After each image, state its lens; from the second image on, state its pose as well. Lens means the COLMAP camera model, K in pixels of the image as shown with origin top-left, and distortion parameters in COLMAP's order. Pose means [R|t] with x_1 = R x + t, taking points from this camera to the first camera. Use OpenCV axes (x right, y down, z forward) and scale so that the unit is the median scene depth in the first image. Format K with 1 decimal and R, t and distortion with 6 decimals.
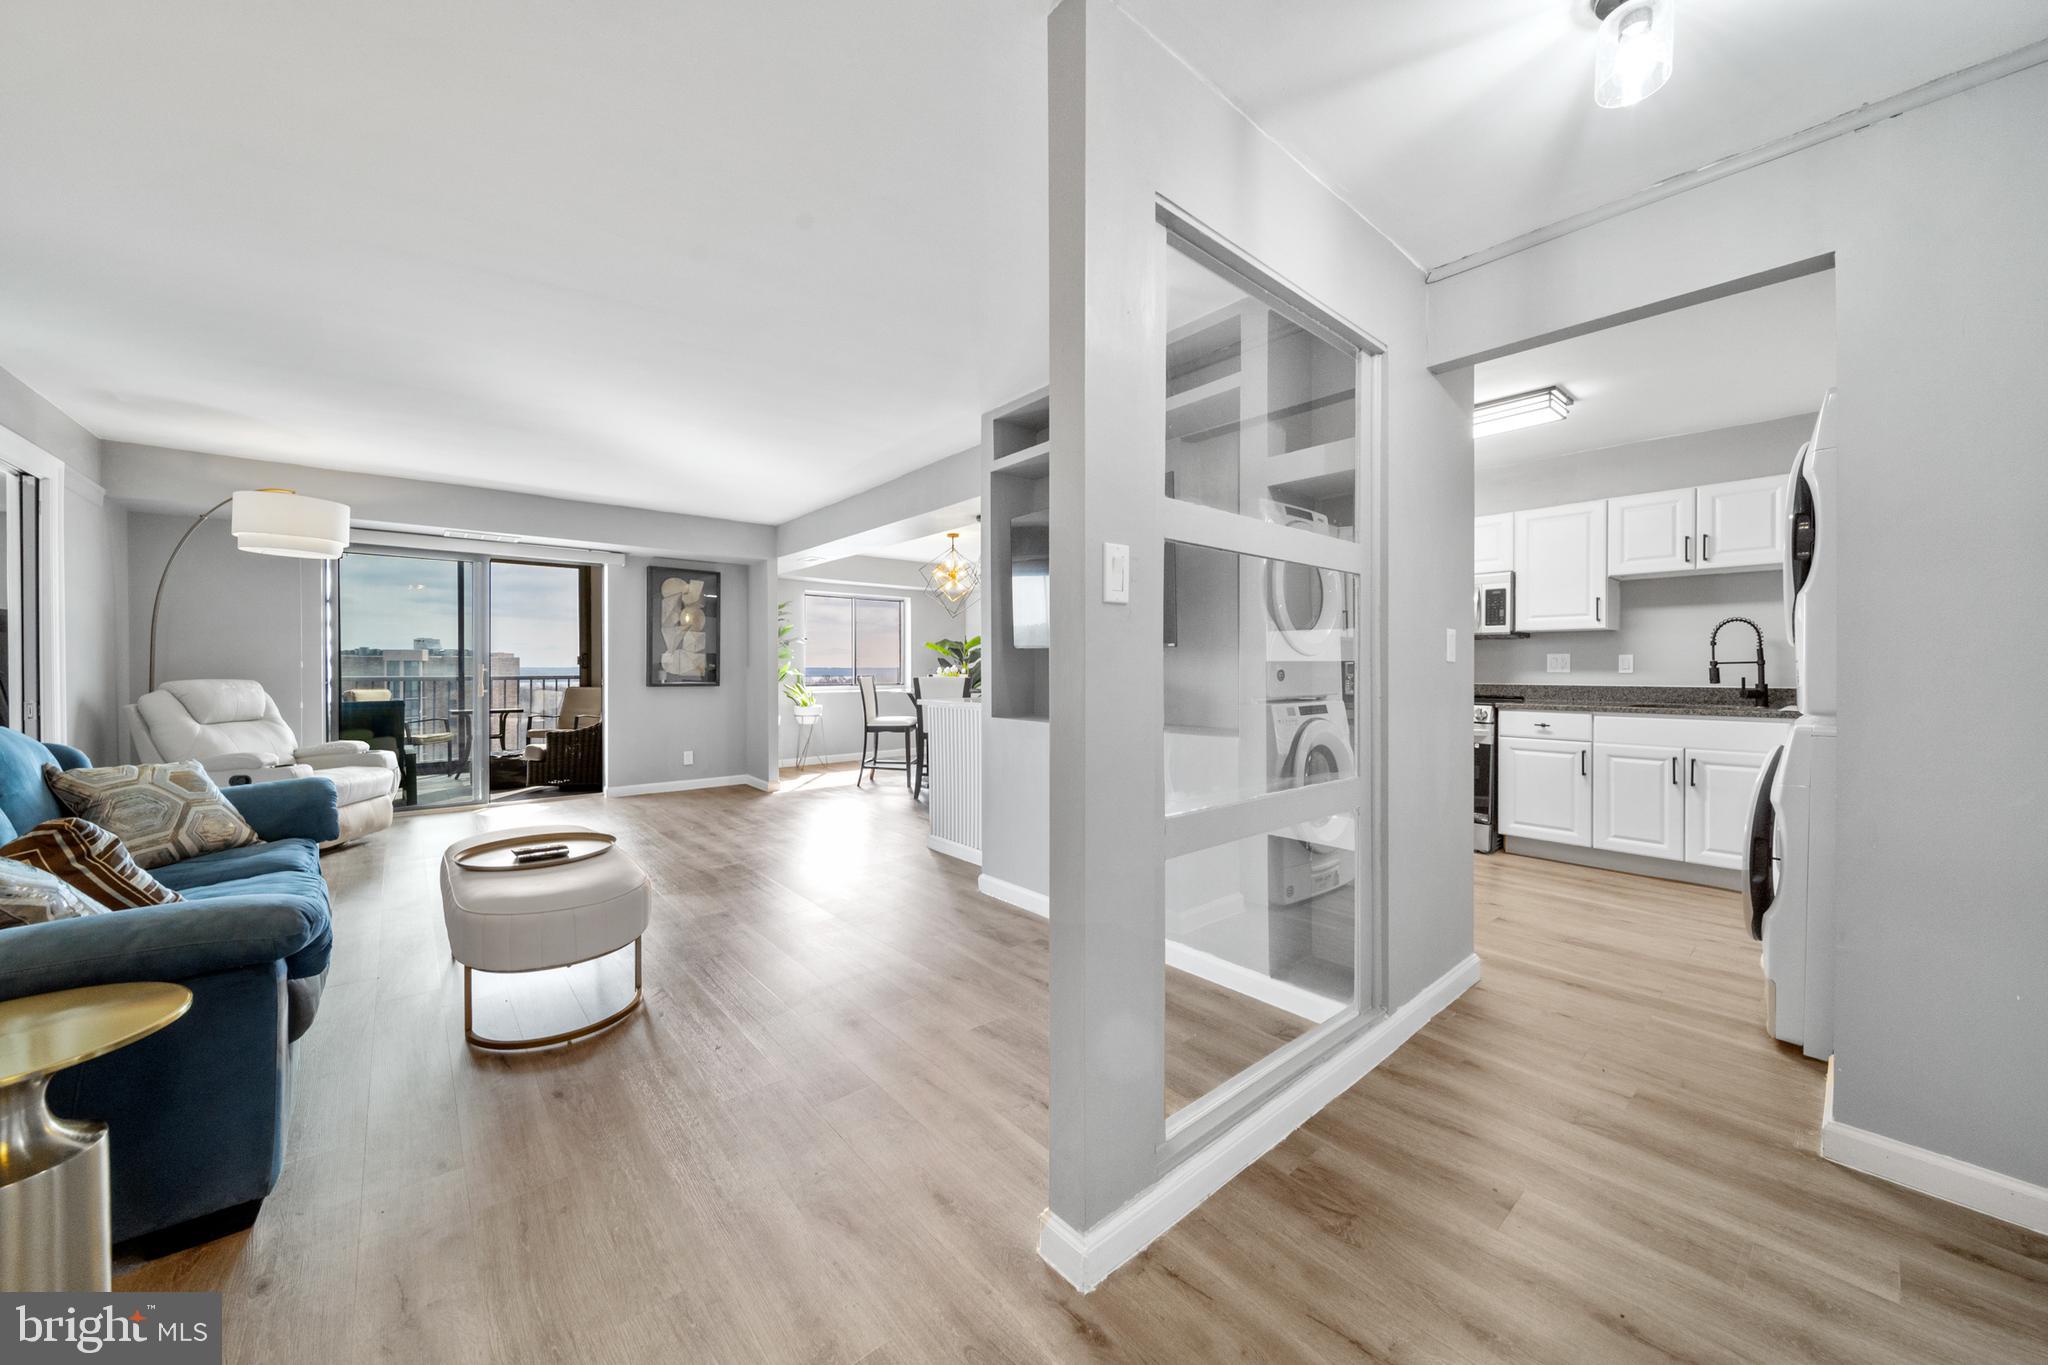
lens RADIAL K [[735.2, 0, 1027.1], [0, 735.2, 668.4], [0, 0, 1]] dist [0.001617, -0.001666]
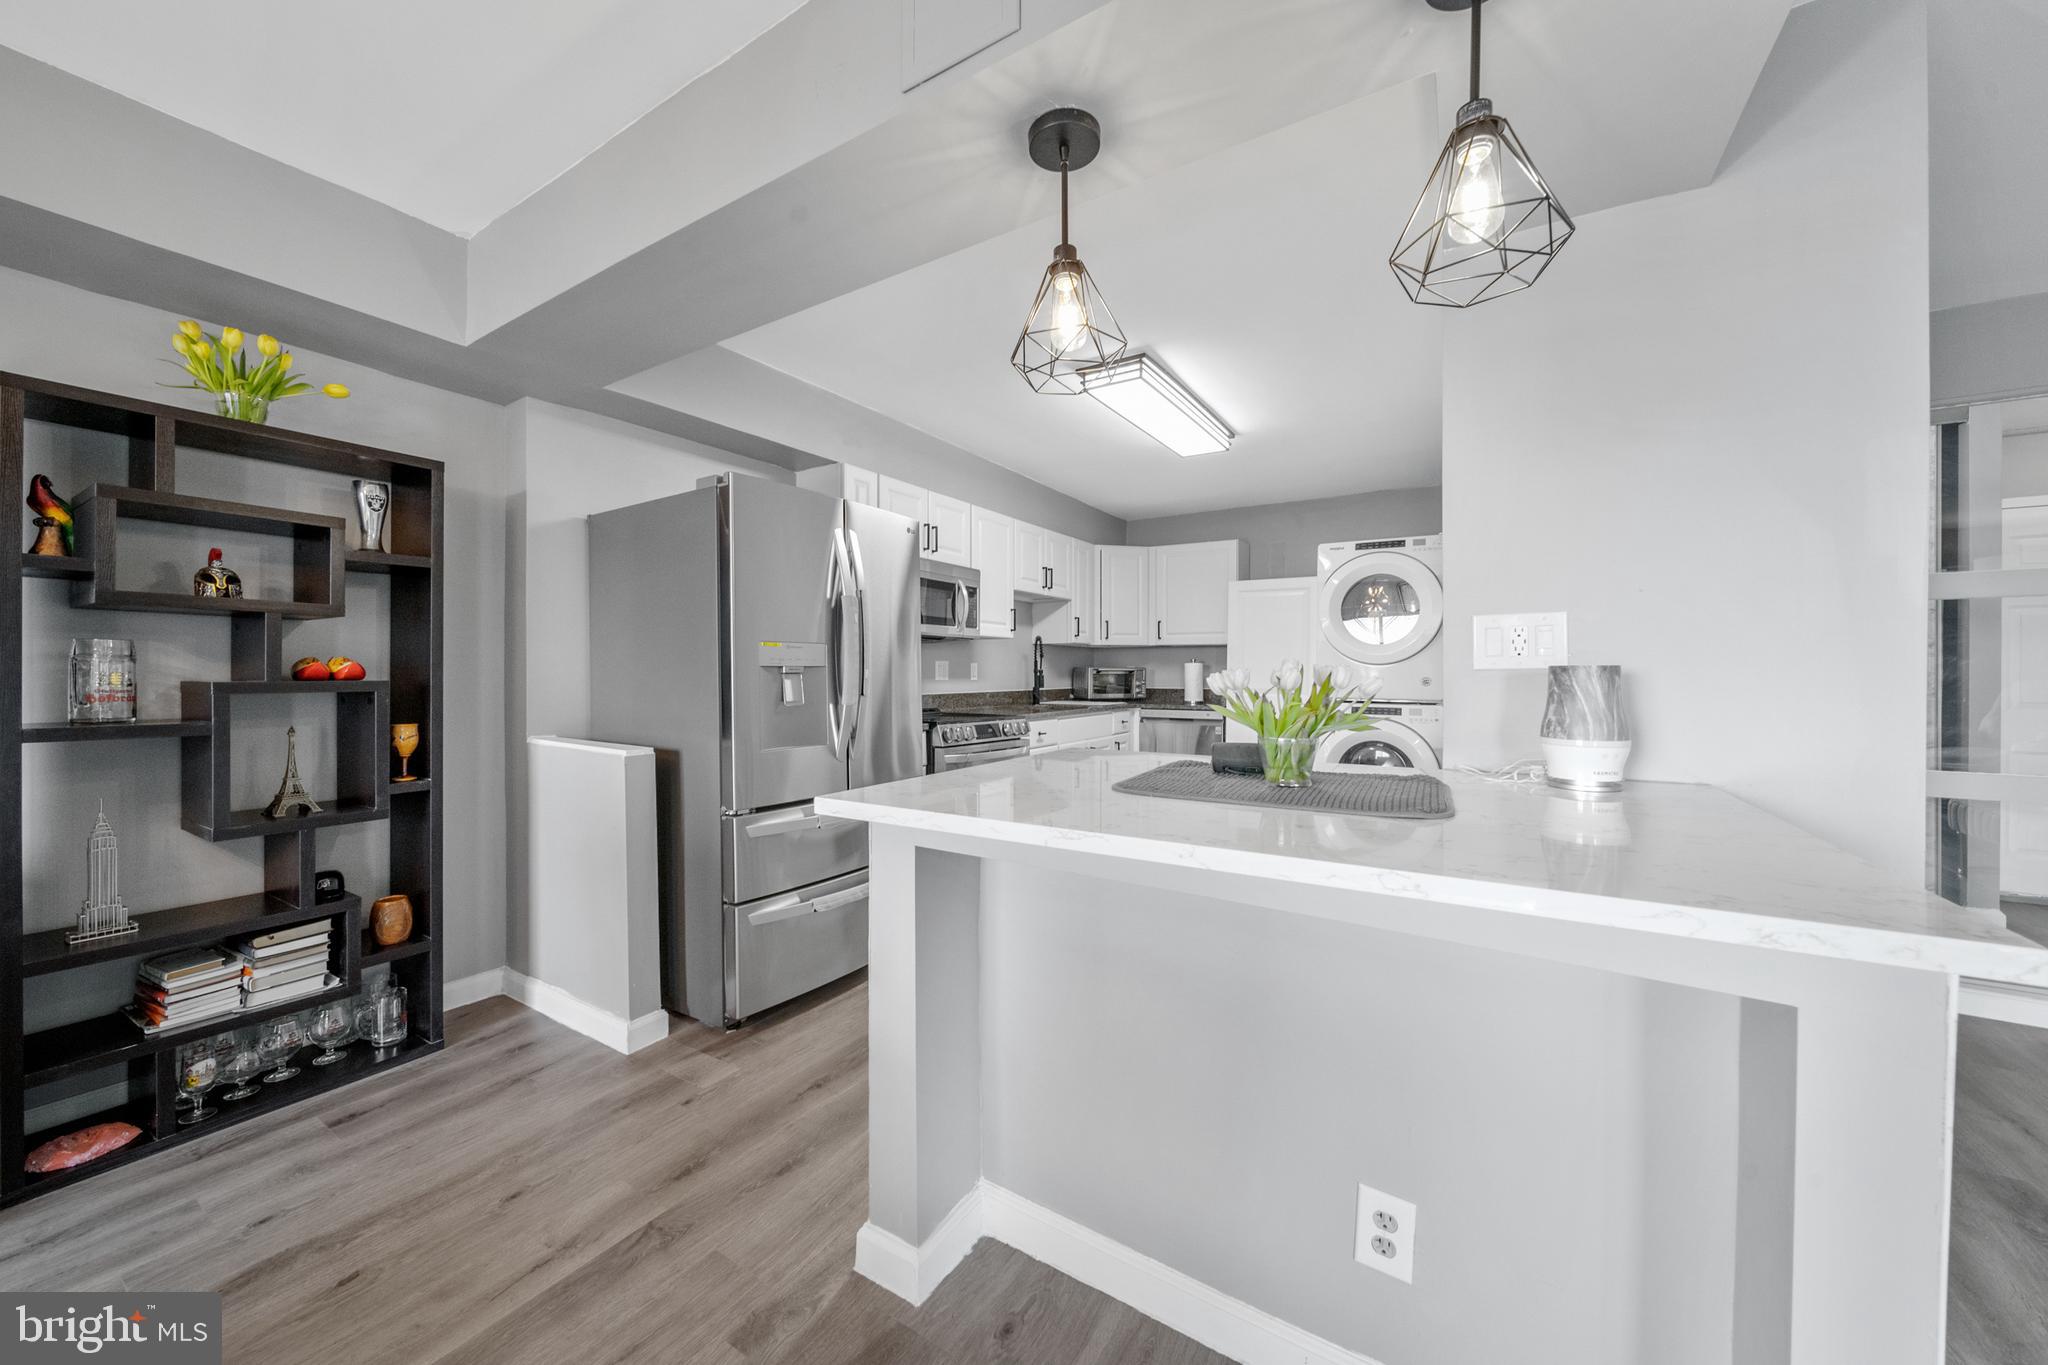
lens RADIAL K [[735.2, 0, 1015.9], [0, 735.2, 676.7], [0, 0, 1]] dist [0.001617, -0.001666]
pose [[-0.286652, -0.012490, 0.957953, -0.235555], [-0.005570, 0.999920, 0.011371, -0.011571], [-0.958019, -0.002076, -0.286699, 1.313147]]
